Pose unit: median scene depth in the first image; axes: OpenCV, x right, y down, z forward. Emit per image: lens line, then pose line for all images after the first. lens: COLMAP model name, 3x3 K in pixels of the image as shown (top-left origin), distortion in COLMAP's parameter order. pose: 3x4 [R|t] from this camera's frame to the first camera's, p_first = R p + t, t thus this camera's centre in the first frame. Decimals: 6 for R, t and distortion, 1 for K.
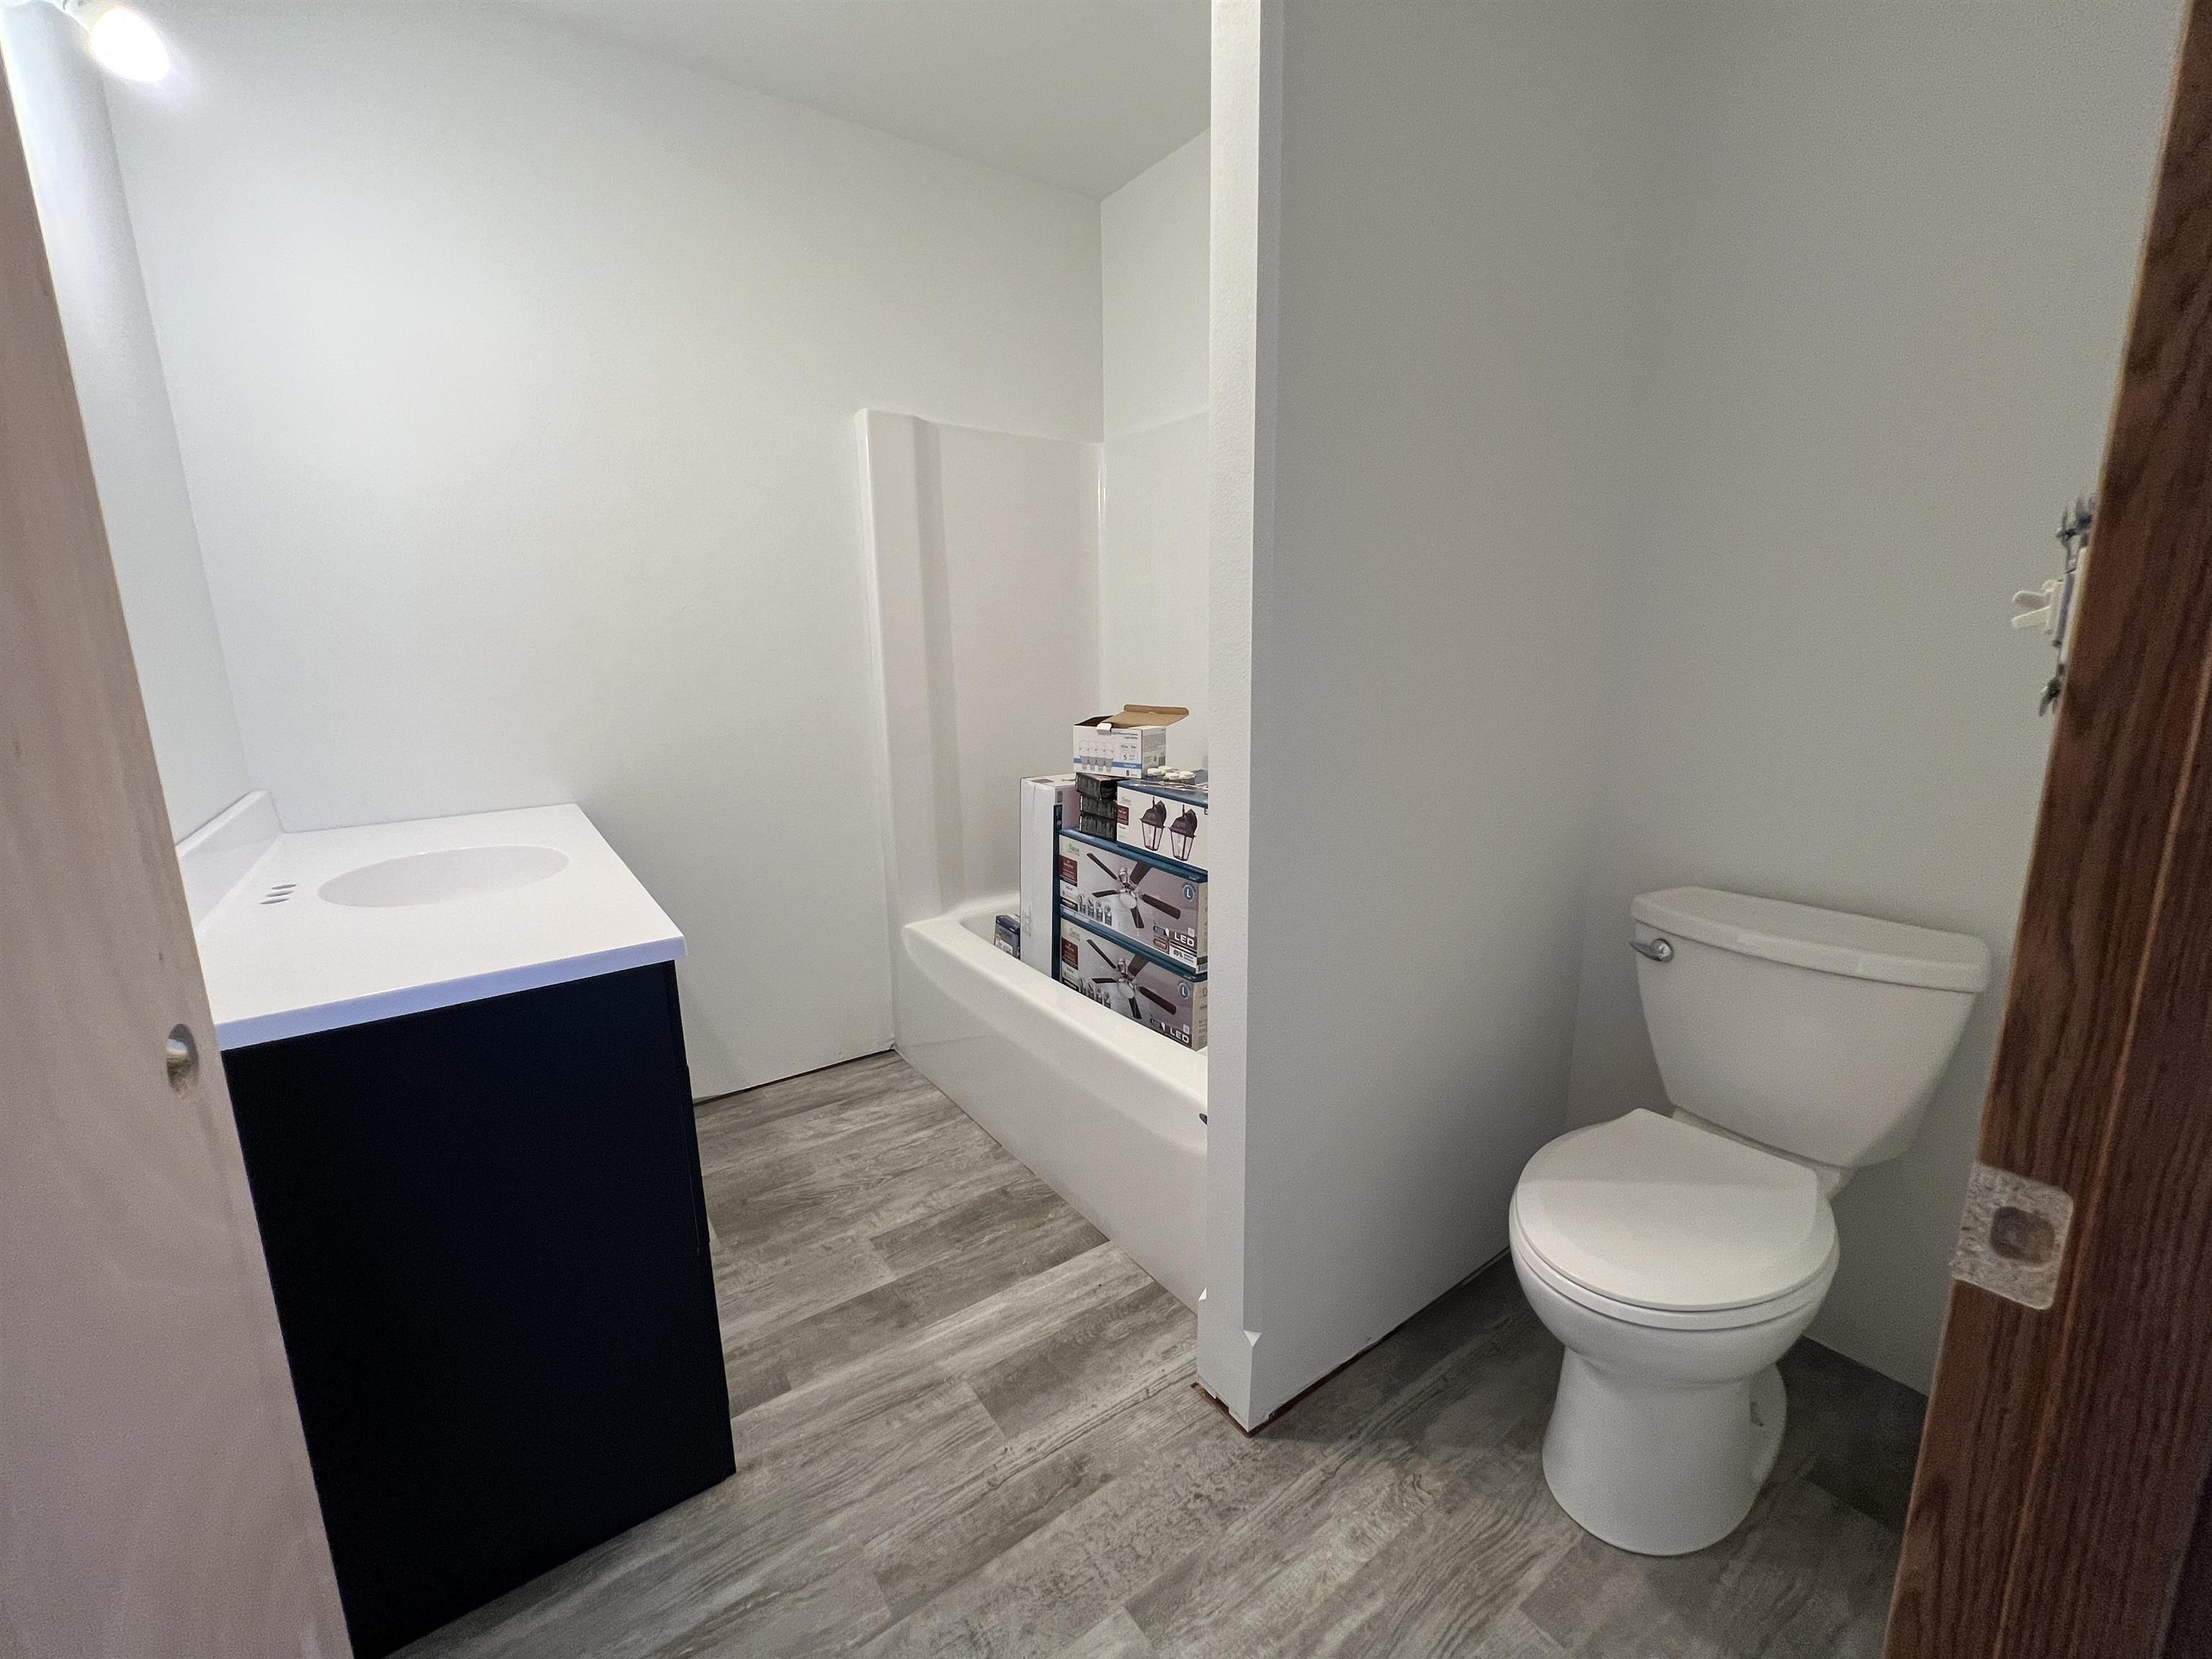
lens RADIAL K [[891.6, 0, 1101.5], [0, 891.6, 823.4], [0, 0, 1]] dist [-0.002026, 0.000643]
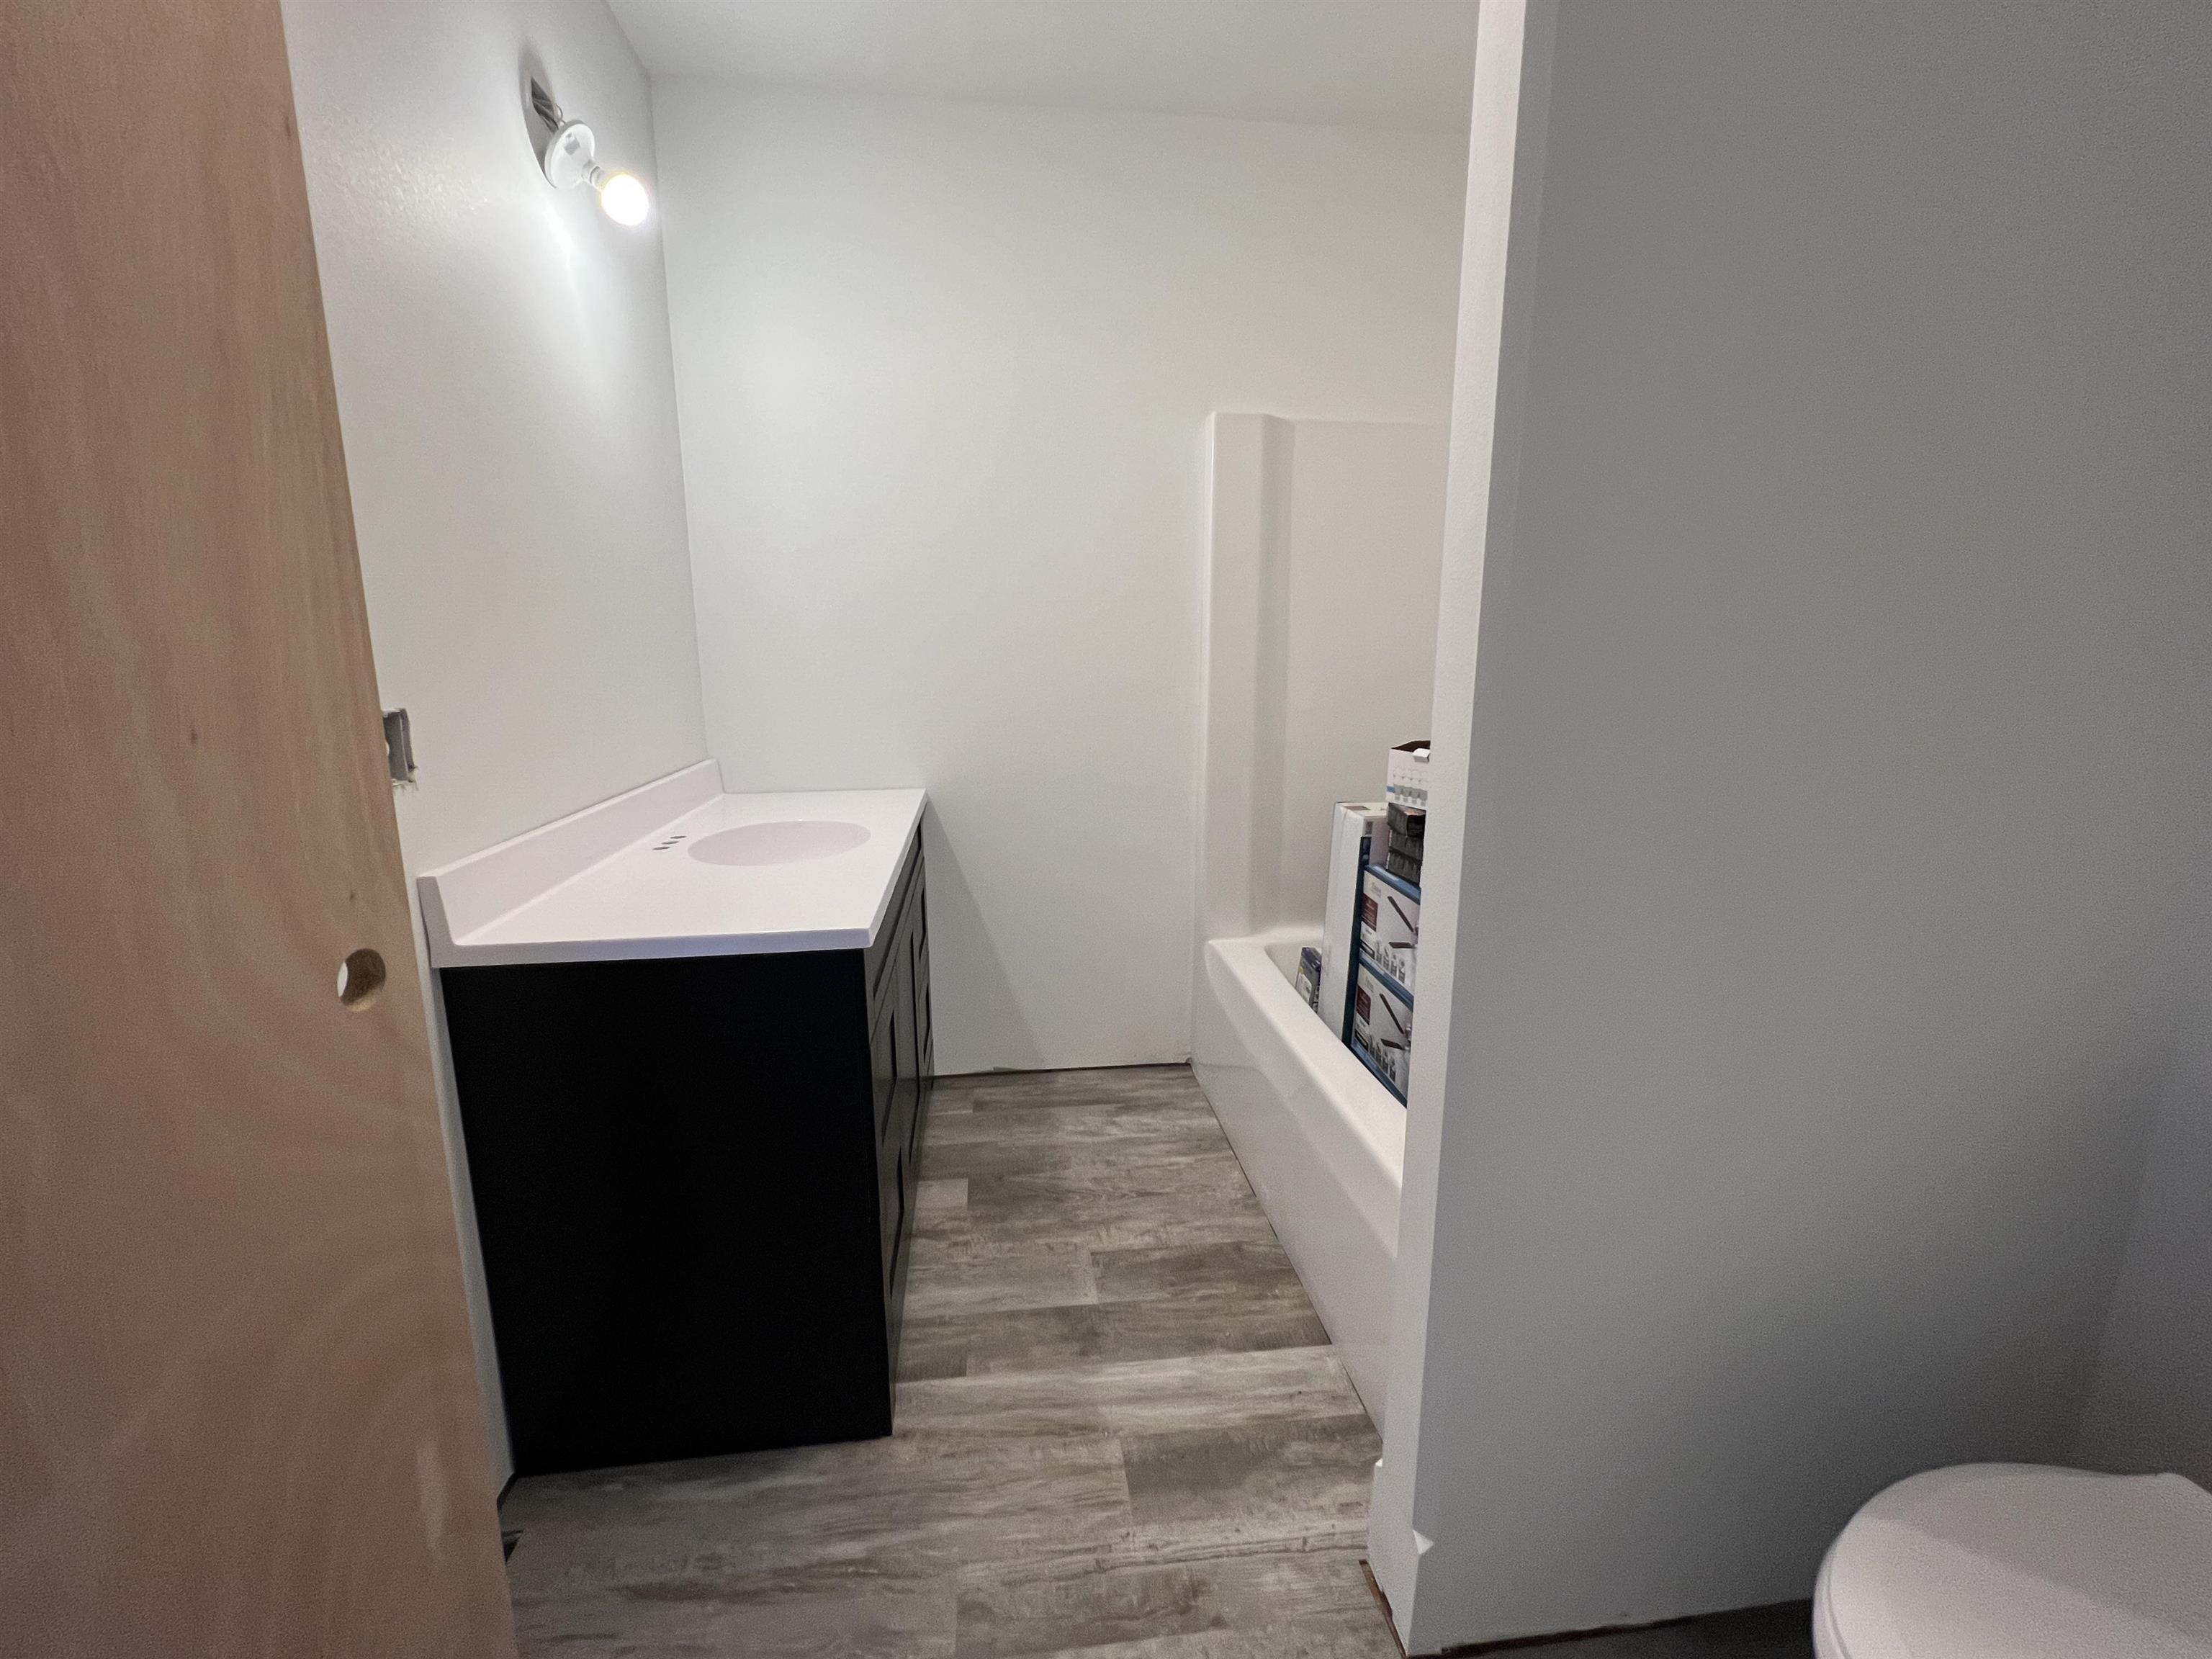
lens RADIAL K [[891.6, 0, 1100.3], [0, 891.6, 825.1], [0, 0, 1]] dist [-0.002026, 0.000643]
pose [[0.881100, 0.106458, -0.460793, 0.172549], [-0.107841, 0.993892, 0.023414, -0.033685], [0.460471, 0.029062, 0.887199, 0.122673]]
